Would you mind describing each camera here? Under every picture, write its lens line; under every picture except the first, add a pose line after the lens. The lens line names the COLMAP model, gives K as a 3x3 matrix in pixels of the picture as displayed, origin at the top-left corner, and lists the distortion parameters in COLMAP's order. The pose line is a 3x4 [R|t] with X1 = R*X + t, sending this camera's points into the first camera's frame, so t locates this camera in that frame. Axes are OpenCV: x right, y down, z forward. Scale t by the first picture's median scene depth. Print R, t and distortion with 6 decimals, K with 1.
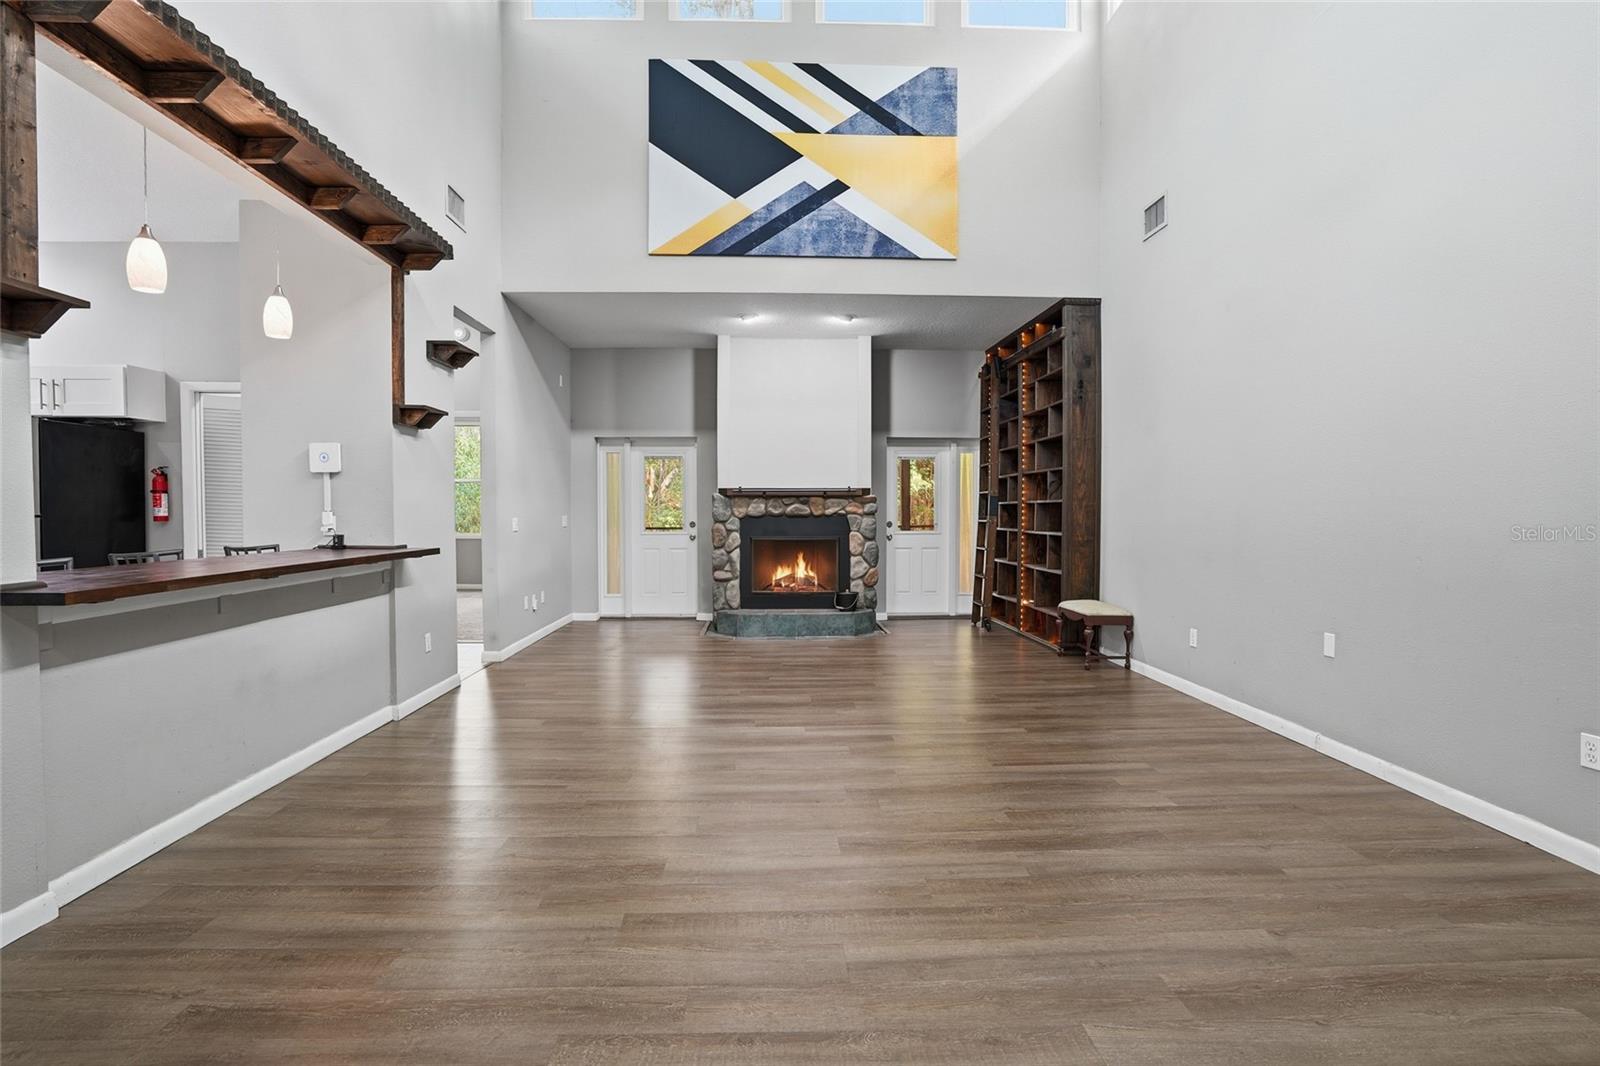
lens RADIAL K [[717.2, 0, 770.4], [0, 717.2, 522.3], [0, 0, 1]] dist [-0.026773, 0.000423]
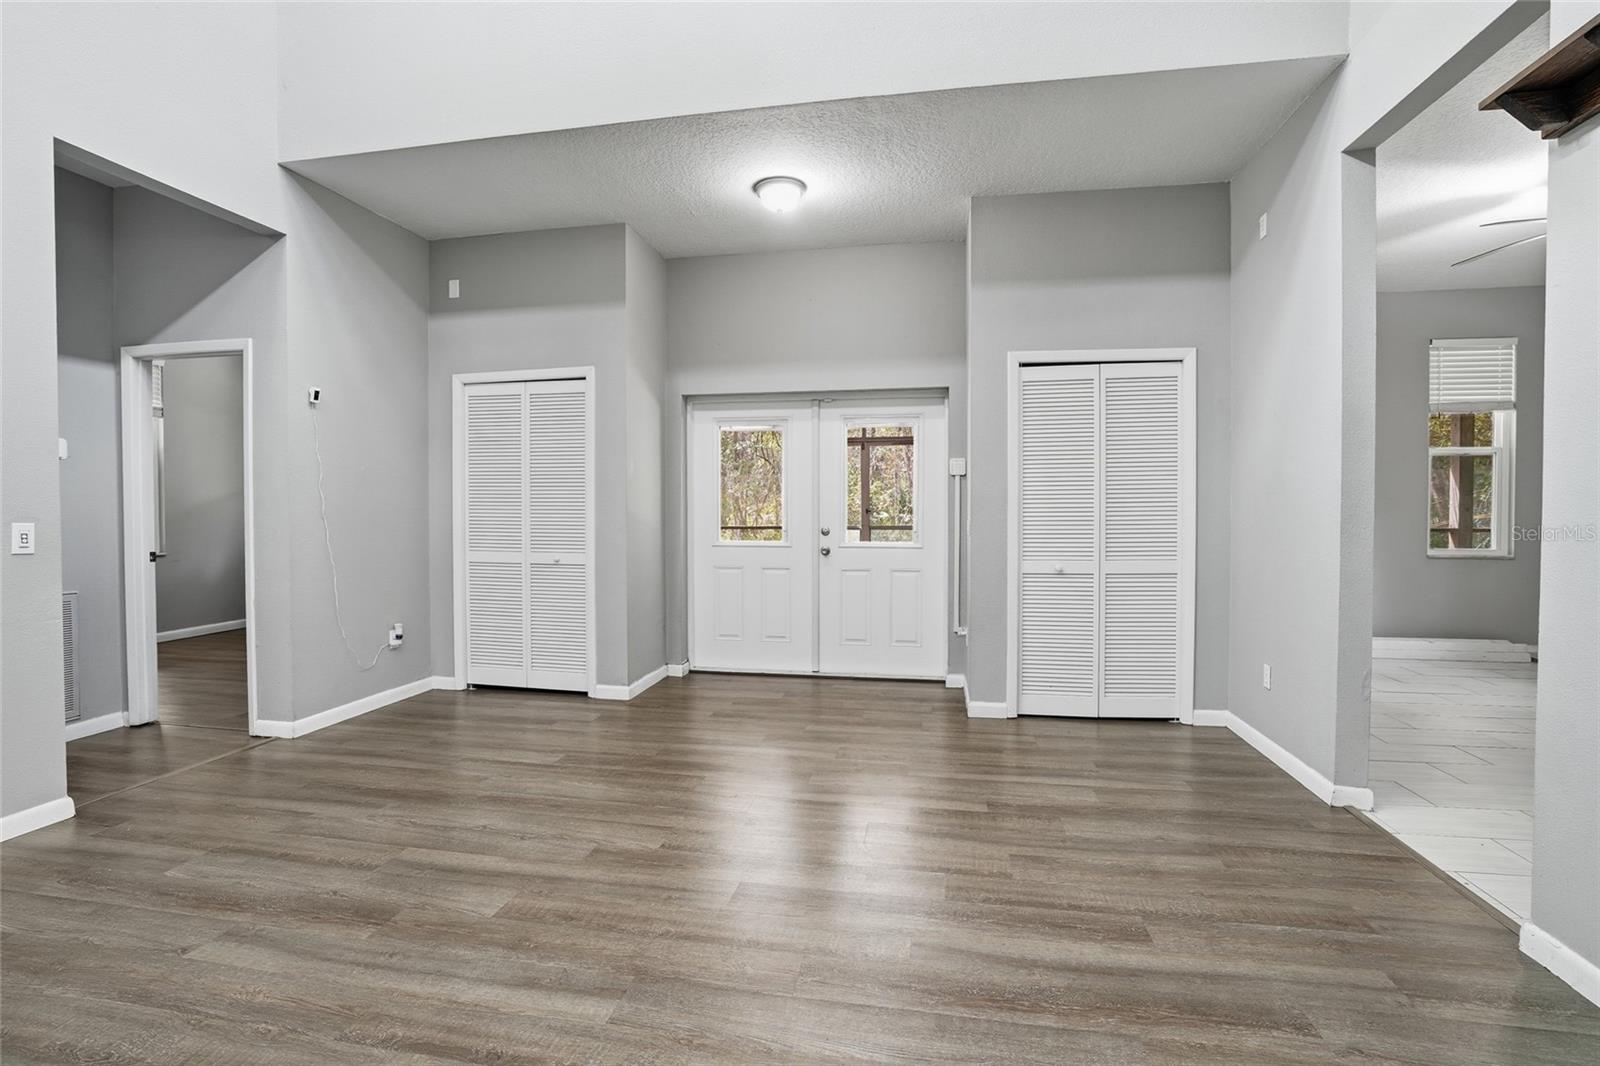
lens RADIAL K [[717.2, 0, 770.4], [0, 717.2, 522.3], [0, 0, 1]] dist [-0.026773, 0.000423]
pose [[-0.972295, -0.004272, 0.233717, -0.306690], [0.005093, 0.999208, 0.039452, -0.034891], [-0.233700, 0.039550, -0.971504, 1.904510]]
